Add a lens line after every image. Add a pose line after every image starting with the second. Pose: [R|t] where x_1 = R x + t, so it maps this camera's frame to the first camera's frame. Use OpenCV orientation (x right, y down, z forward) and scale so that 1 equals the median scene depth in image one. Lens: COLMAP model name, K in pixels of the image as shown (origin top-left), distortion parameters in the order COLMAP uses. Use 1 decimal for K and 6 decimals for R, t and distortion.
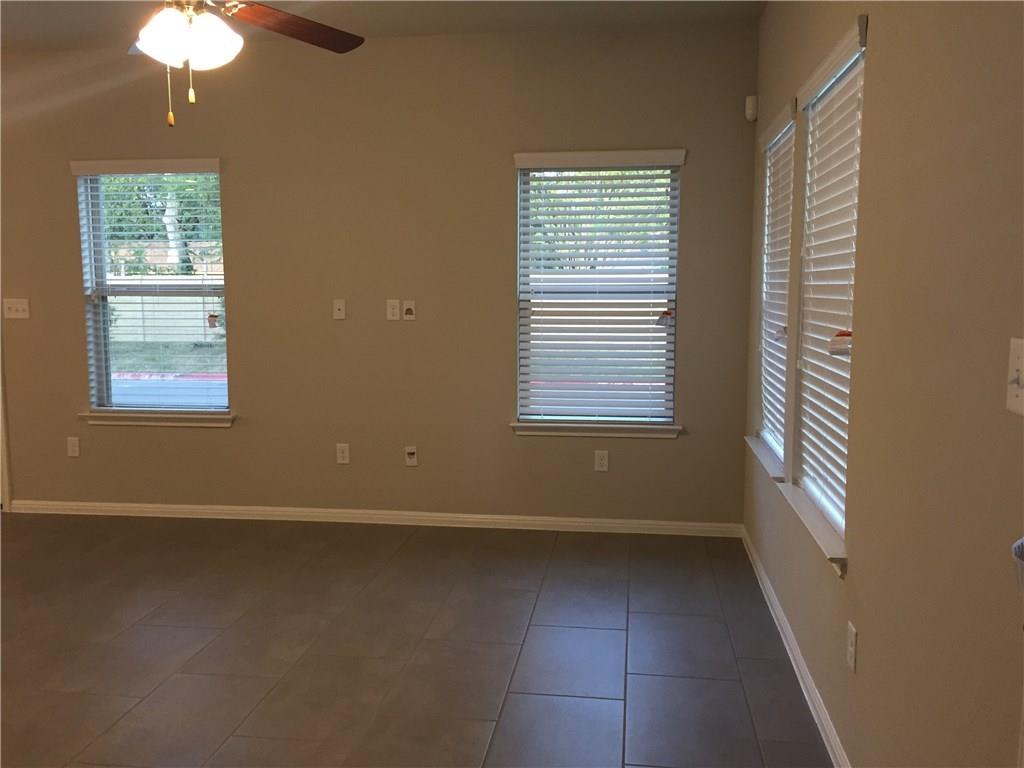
lens RADIAL K [[871.9, 0, 512.0], [0, 871.9, 384.0], [0, 0, 1]] dist [0.031313, -0.015387]
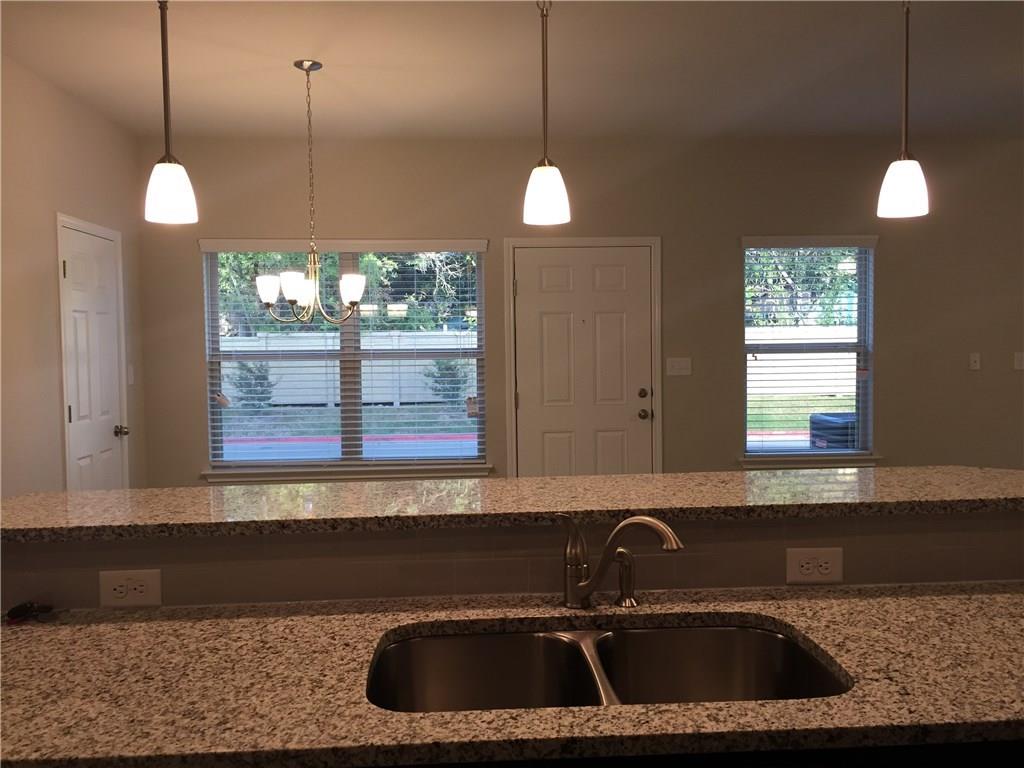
lens RADIAL K [[871.9, 0, 512.0], [0, 871.9, 384.0], [0, 0, 1]] dist [0.031313, -0.015387]
pose [[0.978244, -0.020119, 0.206479, -1.003436], [0.034804, 0.997096, -0.067734, 0.004332], [-0.204517, 0.073447, 0.976104, -0.037809]]
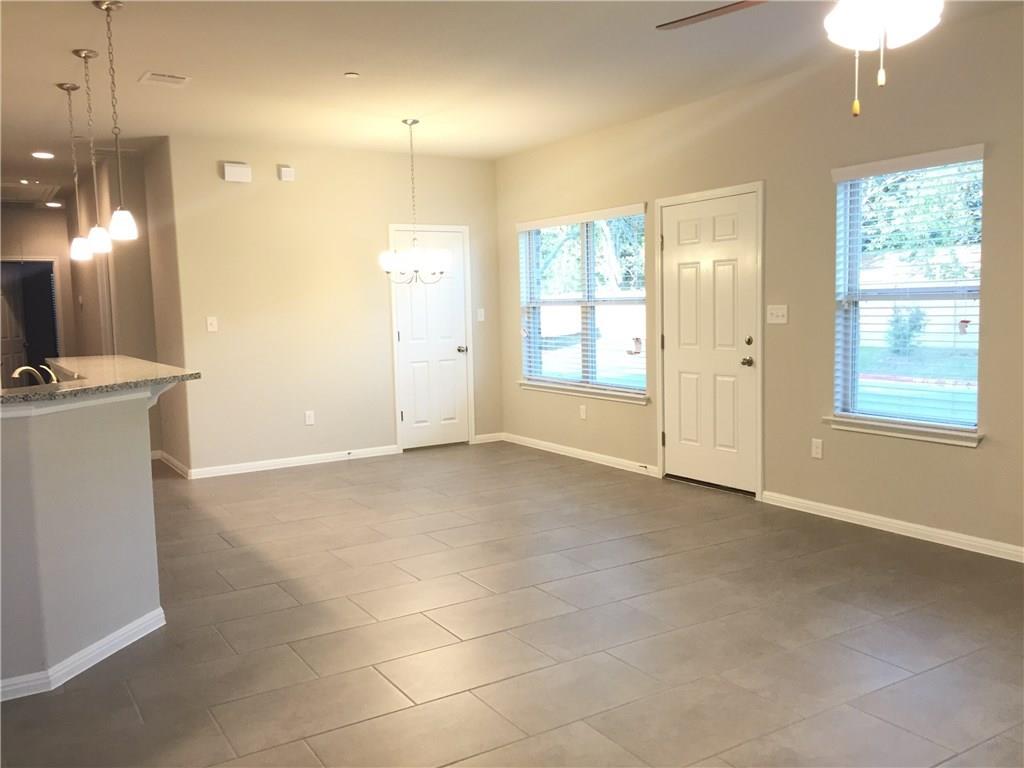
lens RADIAL K [[871.9, 0, 512.0], [0, 871.9, 384.0], [0, 0, 1]] dist [0.031313, -0.015387]
pose [[0.640632, 0.058267, -0.765634, 0.051519], [-0.062698, 0.997757, 0.023470, -0.005573], [0.765284, 0.032968, 0.642848, 0.068984]]
